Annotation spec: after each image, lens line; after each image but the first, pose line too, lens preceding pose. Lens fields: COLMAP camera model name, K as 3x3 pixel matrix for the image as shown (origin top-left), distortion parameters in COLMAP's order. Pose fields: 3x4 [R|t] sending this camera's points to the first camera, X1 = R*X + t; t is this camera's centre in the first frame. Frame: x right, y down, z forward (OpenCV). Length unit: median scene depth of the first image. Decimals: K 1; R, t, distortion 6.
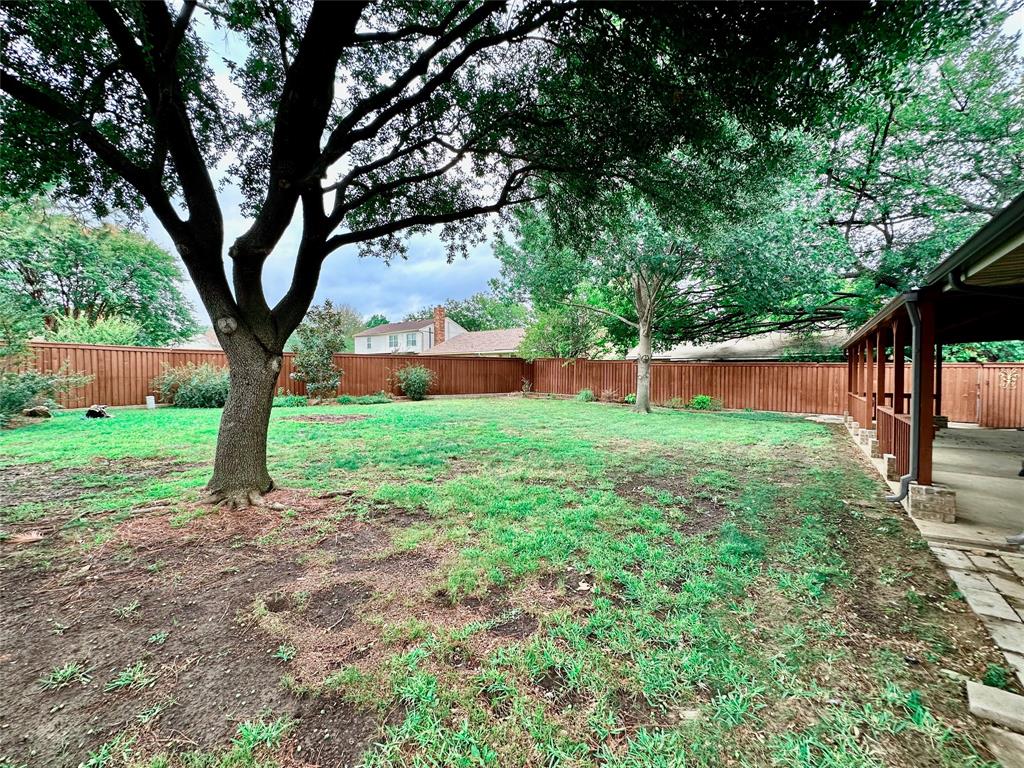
lens RADIAL K [[413.5, 0, 513.9], [0, 413.5, 383.9], [0, 0, 1]] dist [-0.000230, 0.000212]
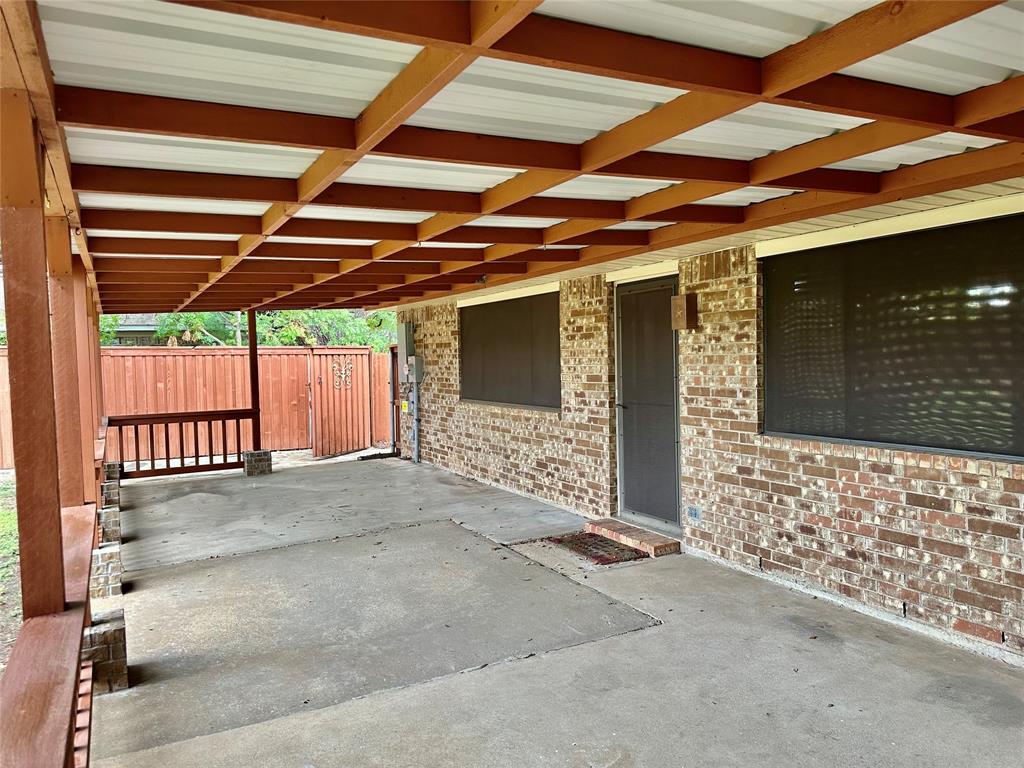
lens RADIAL K [[717.2, 0, 512.8], [0, 717.2, 384.5], [0, 0, 1]] dist [-0.000726, -0.001101]
pose [[0.436929, -0.044495, 0.898395, 0.357542], [0.047980, 0.998507, 0.026119, -0.010156], [-0.898215, 0.031693, 0.438412, 0.313505]]
